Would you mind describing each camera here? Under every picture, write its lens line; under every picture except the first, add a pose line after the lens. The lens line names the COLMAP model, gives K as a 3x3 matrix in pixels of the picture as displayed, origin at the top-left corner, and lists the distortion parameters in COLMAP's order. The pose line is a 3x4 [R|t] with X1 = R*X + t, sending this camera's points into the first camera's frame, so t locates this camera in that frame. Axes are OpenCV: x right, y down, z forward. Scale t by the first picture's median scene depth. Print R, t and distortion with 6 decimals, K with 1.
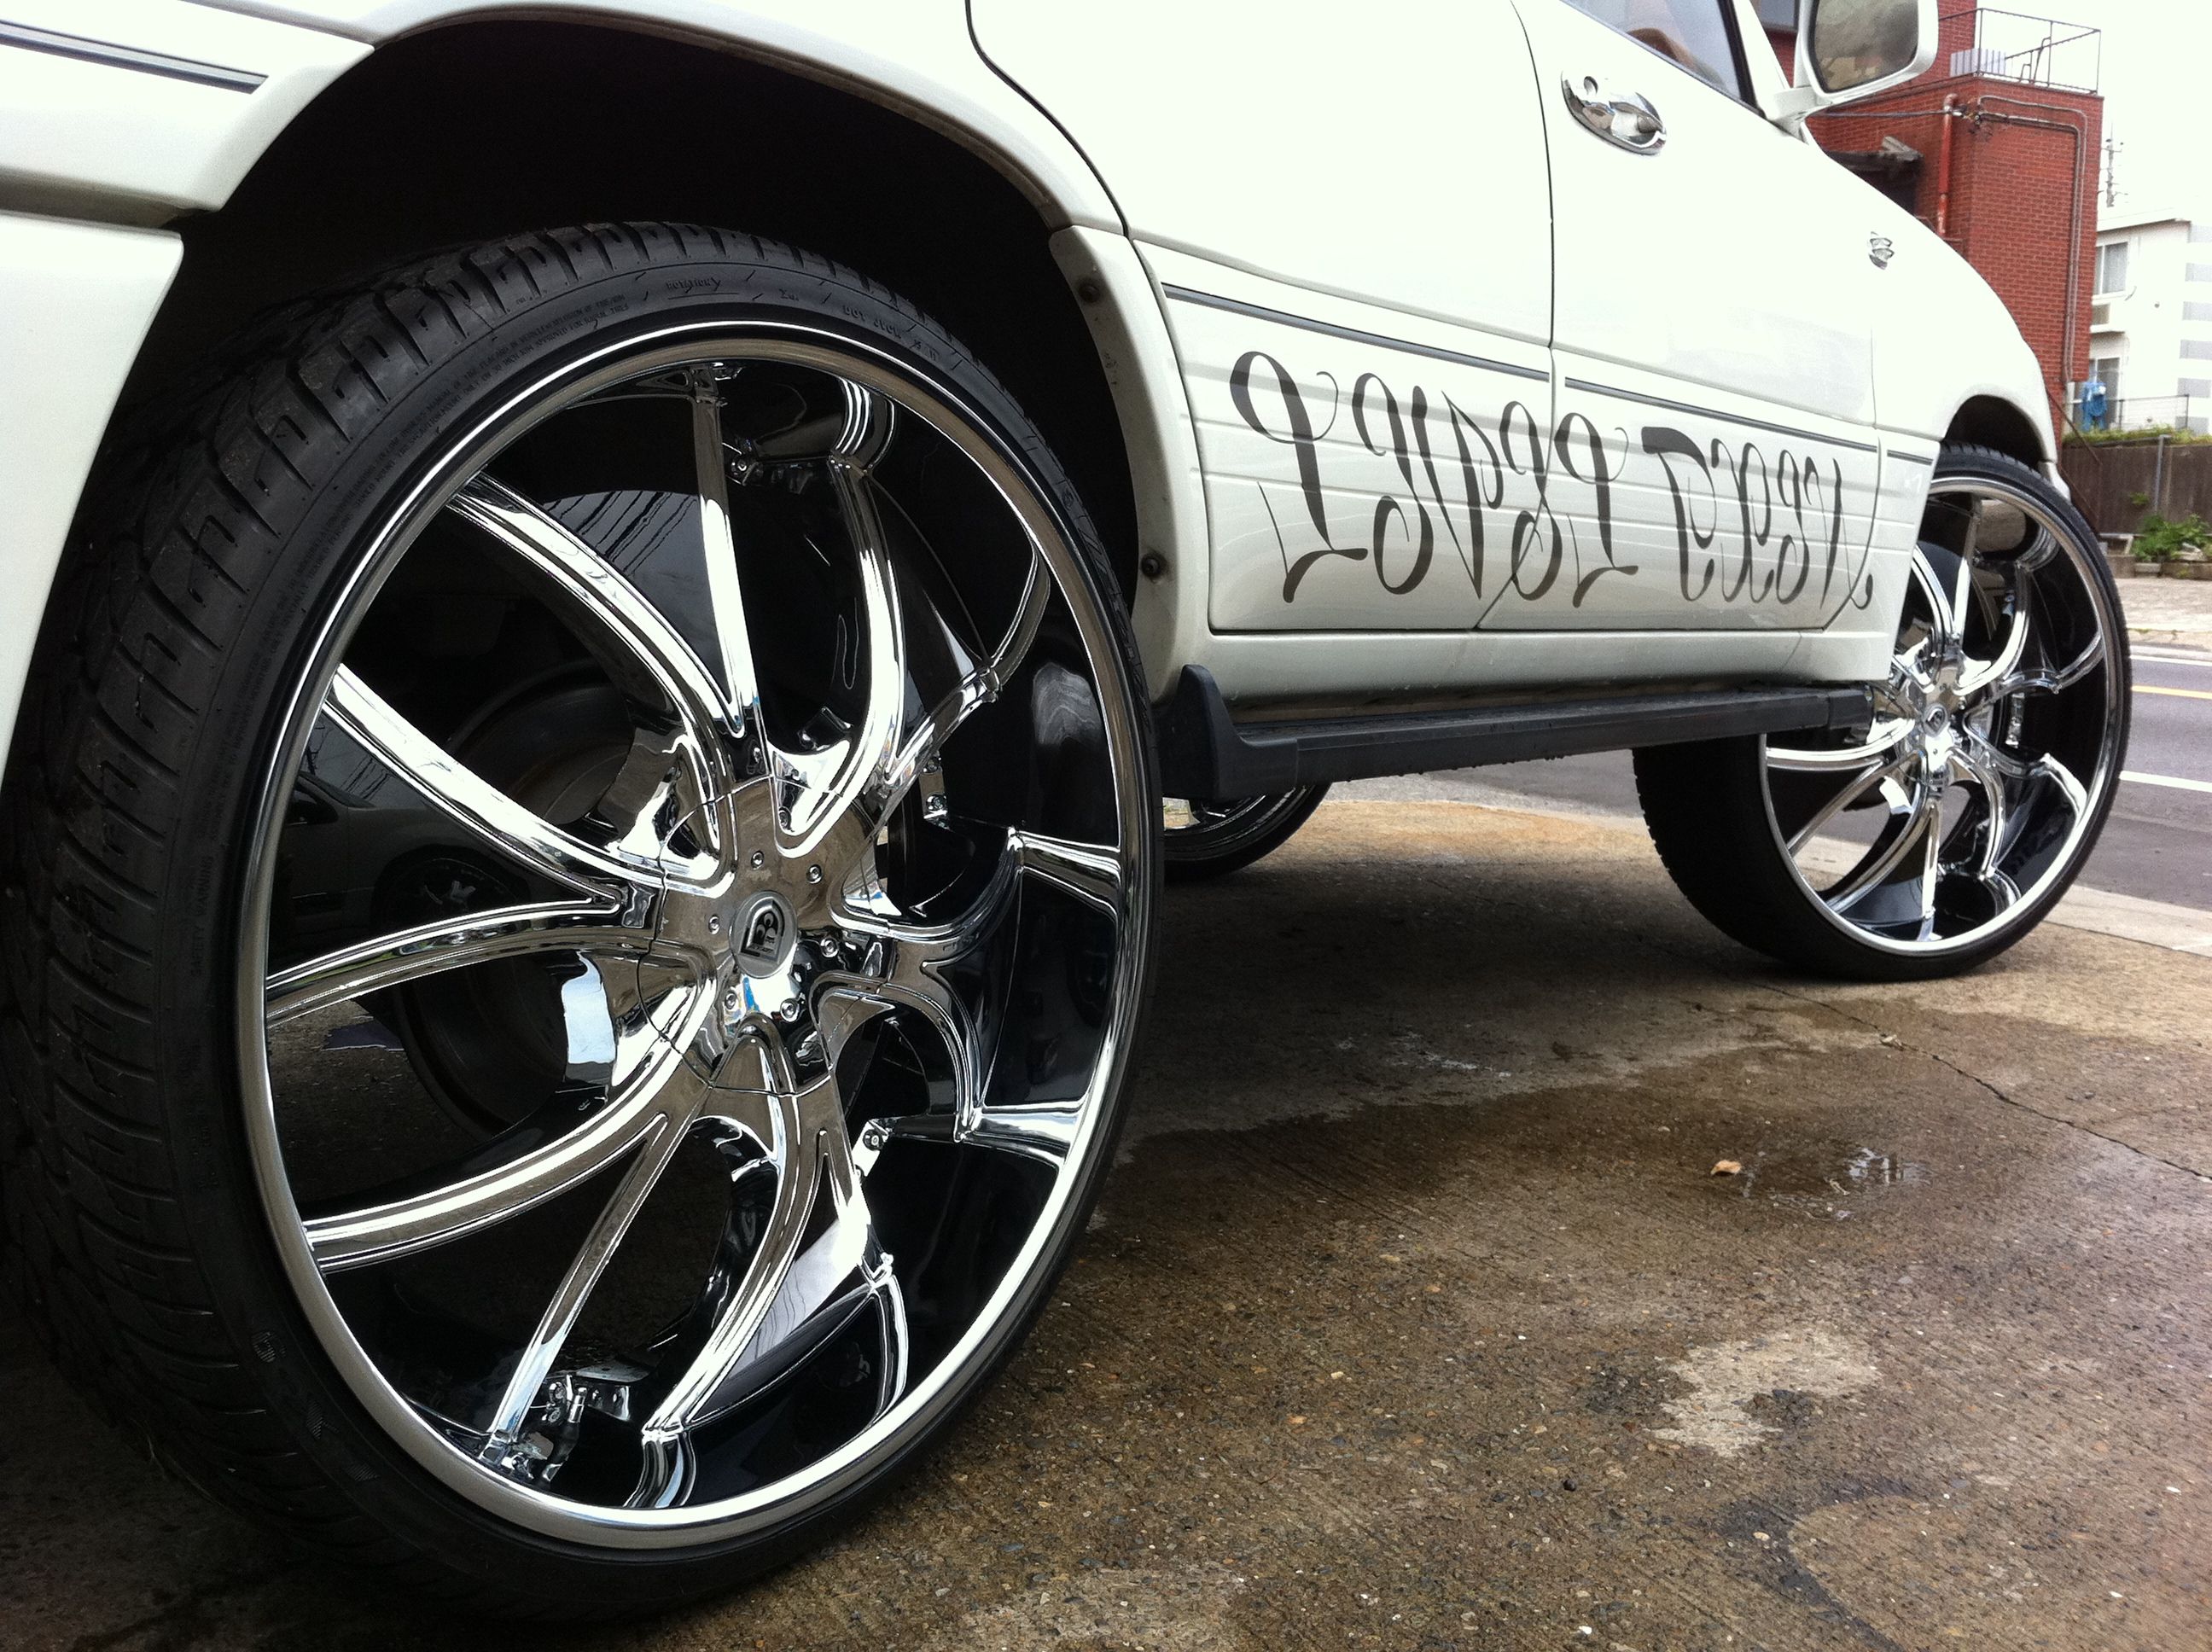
lens RADIAL K [[2096.2, 0, 1108.3], [0, 2096.2, 877.2], [0, 0, 1]] dist [0.044193, -0.165536]
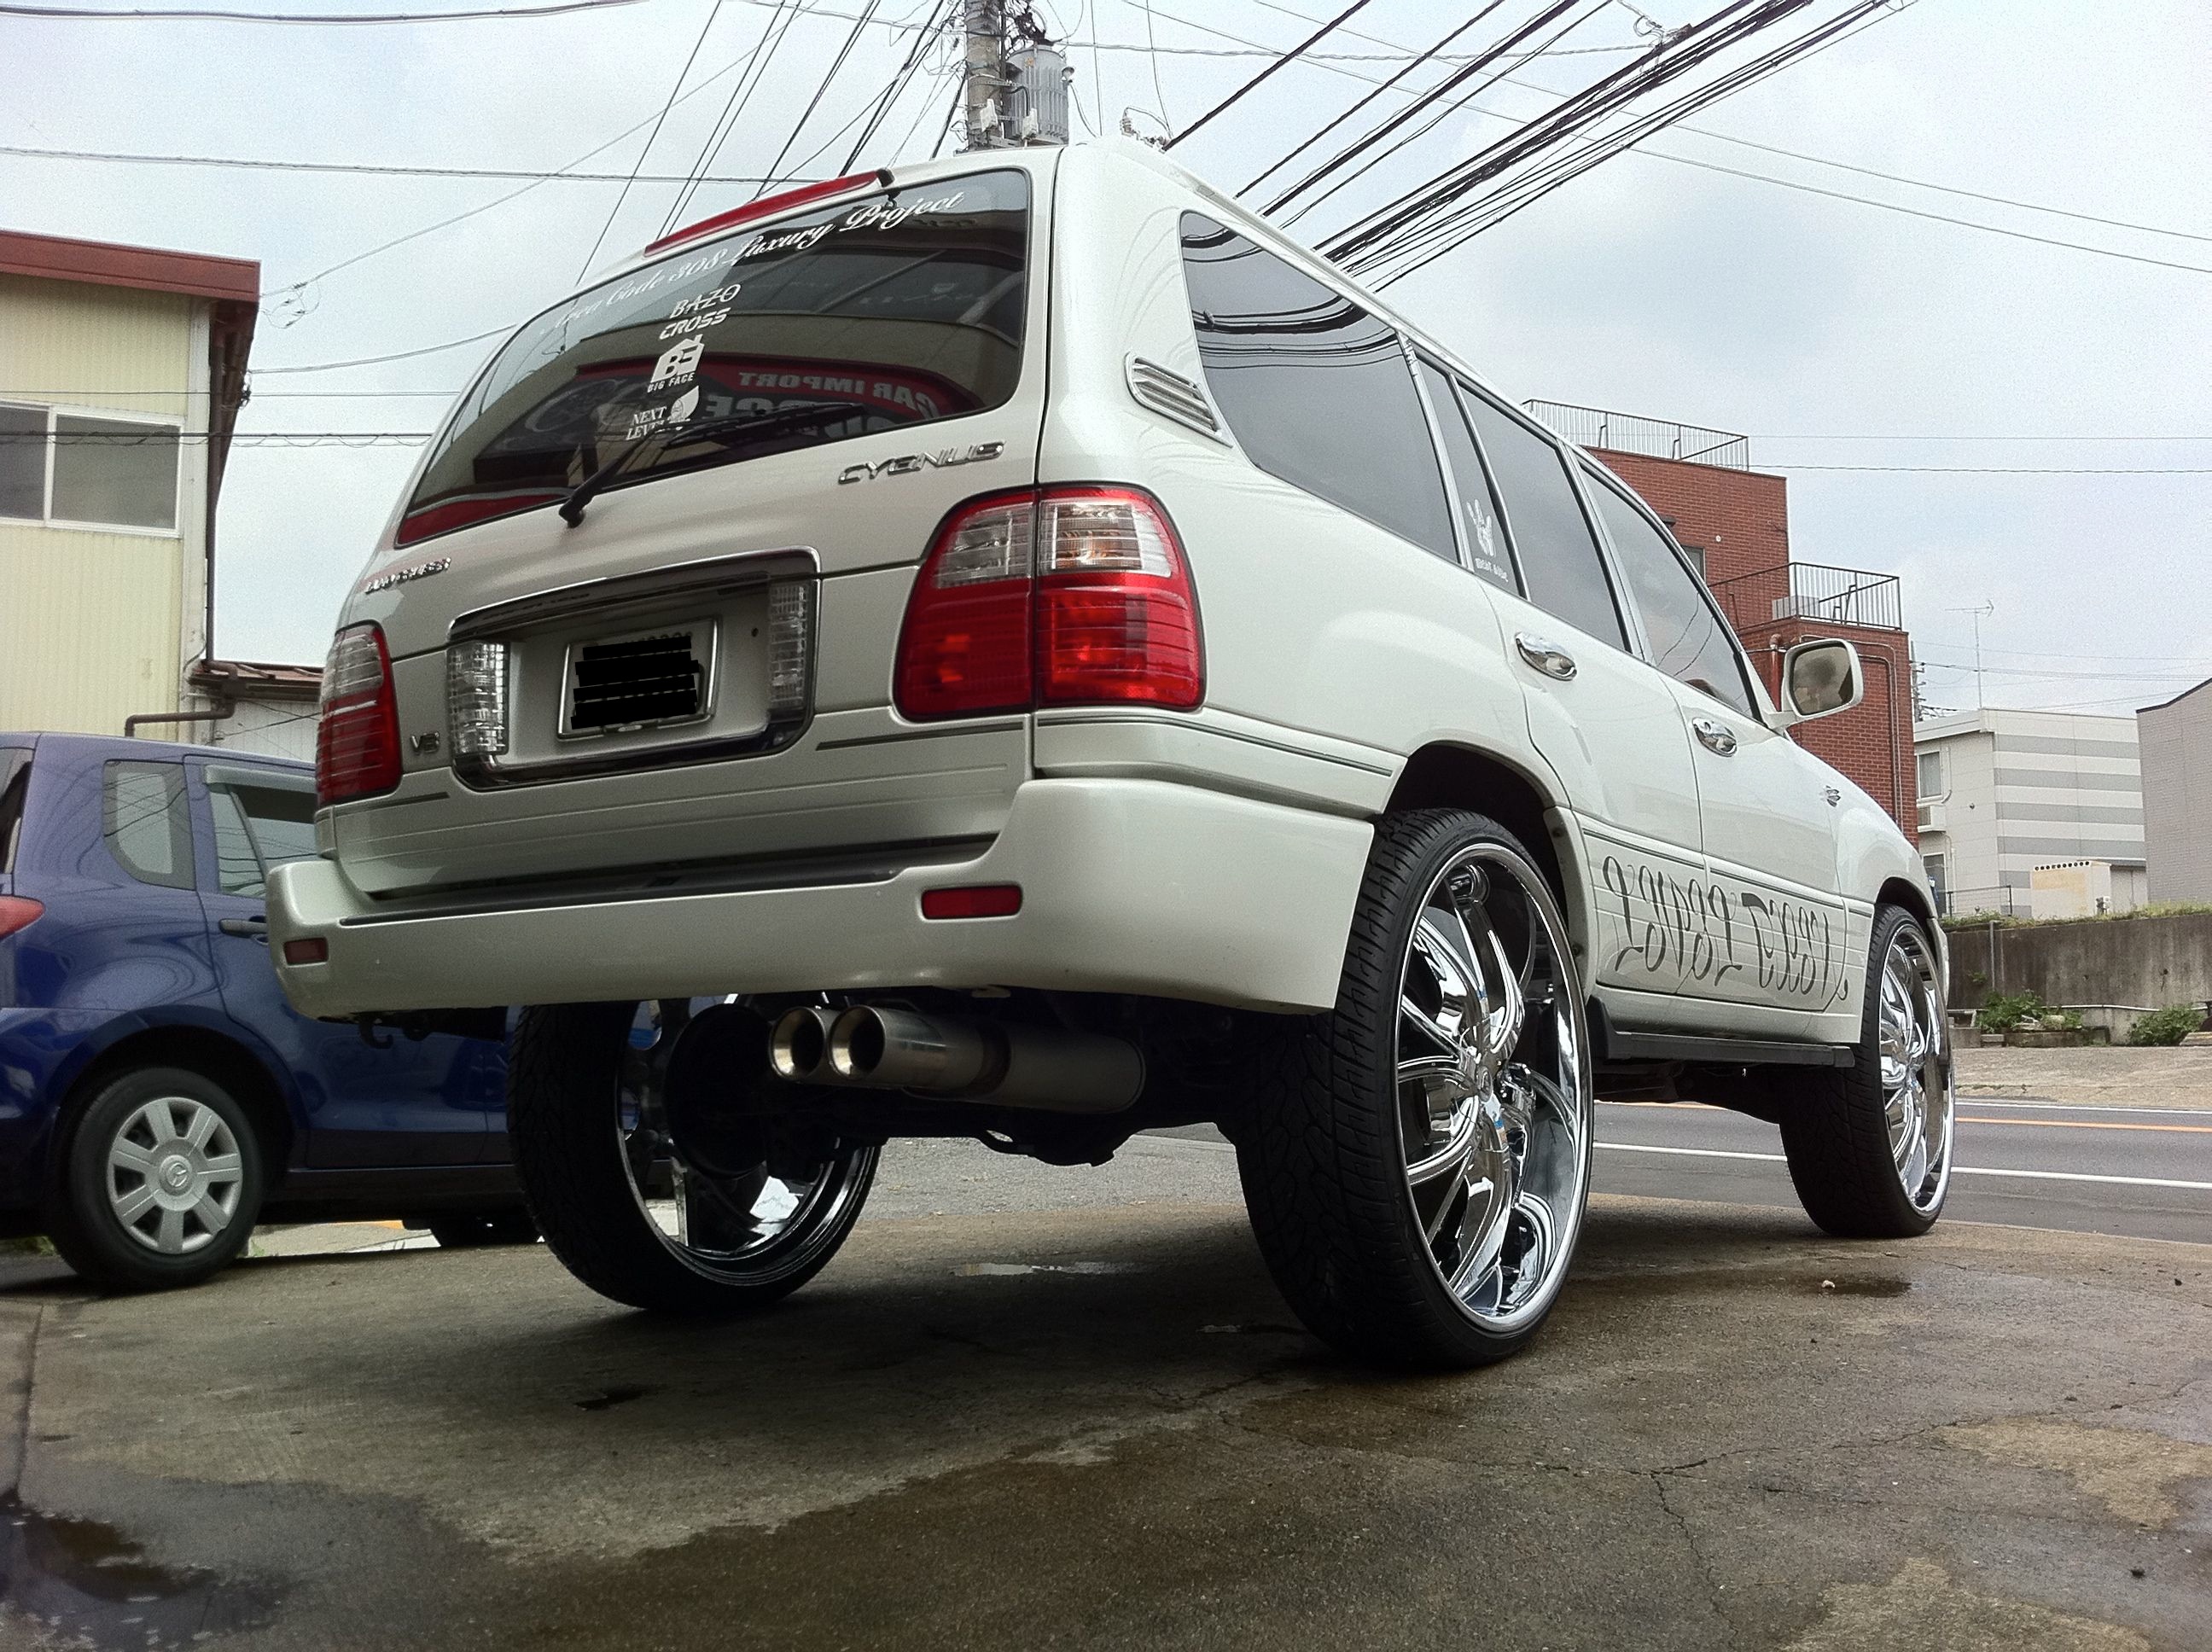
lens RADIAL K [[2096.2, 0, 1108.3], [0, 2096.2, 877.2], [0, 0, 1]] dist [0.044193, -0.165536]
pose [[0.998015, -0.013815, 0.061438, -0.379242], [0.027938, 0.971499, -0.235391, 0.178729], [-0.056435, 0.236640, 0.969957, -0.715419]]
